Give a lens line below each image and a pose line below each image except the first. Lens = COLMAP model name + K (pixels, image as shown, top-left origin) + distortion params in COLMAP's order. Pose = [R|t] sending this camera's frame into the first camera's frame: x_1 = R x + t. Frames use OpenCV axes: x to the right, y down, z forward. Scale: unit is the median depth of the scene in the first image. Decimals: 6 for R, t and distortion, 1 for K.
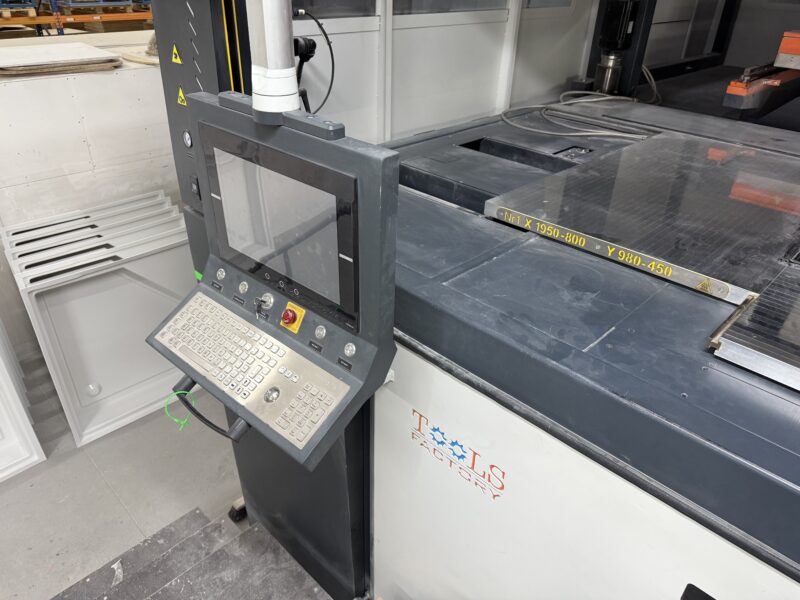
lens RADIAL K [[569.2, 0, 401.1], [0, 569.2, 309.5], [0, 0, 1]] dist [-0.006904, -0.003785]
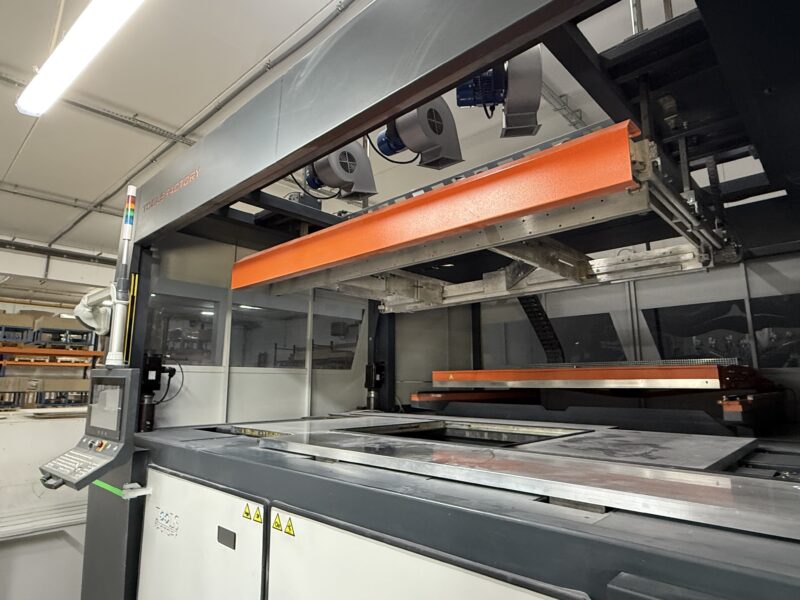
lens RADIAL K [[470.9, 0, 400.0], [0, 470.9, 300.0], [0, 0, 1]] dist [-0.002432, -0.000188]
pose [[0.999119, -0.024210, 0.034265, 0.704036], [0.040906, 0.743630, -0.667339, 0.643587], [-0.009325, 0.668153, 0.743966, -0.641026]]
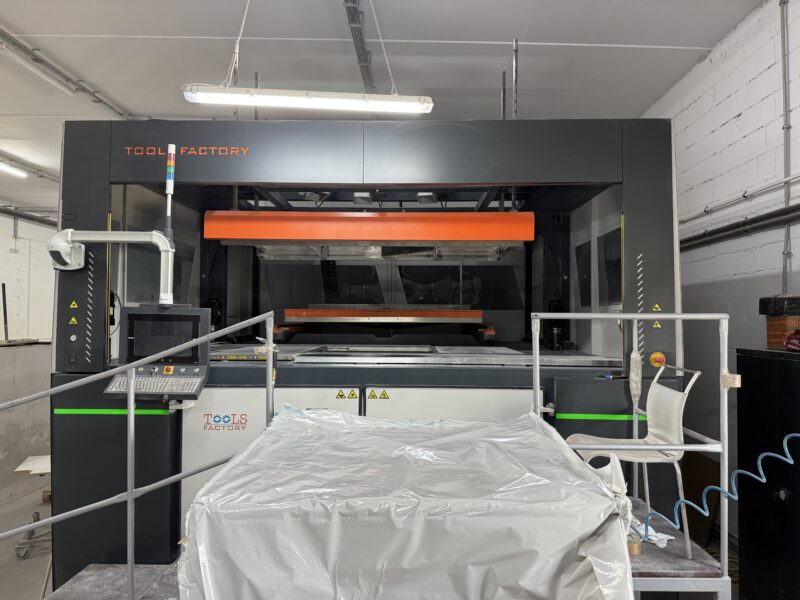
lens RADIAL K [[555.4, 0, 420.1], [0, 555.4, 305.4], [0, 0, 1]] dist [0.022013, -0.003466]
pose [[0.701534, -0.009431, 0.712573, -0.910884], [0.388996, 0.842874, -0.371815, 0.898150], [-0.597103, 0.538029, 0.594973, -1.160886]]
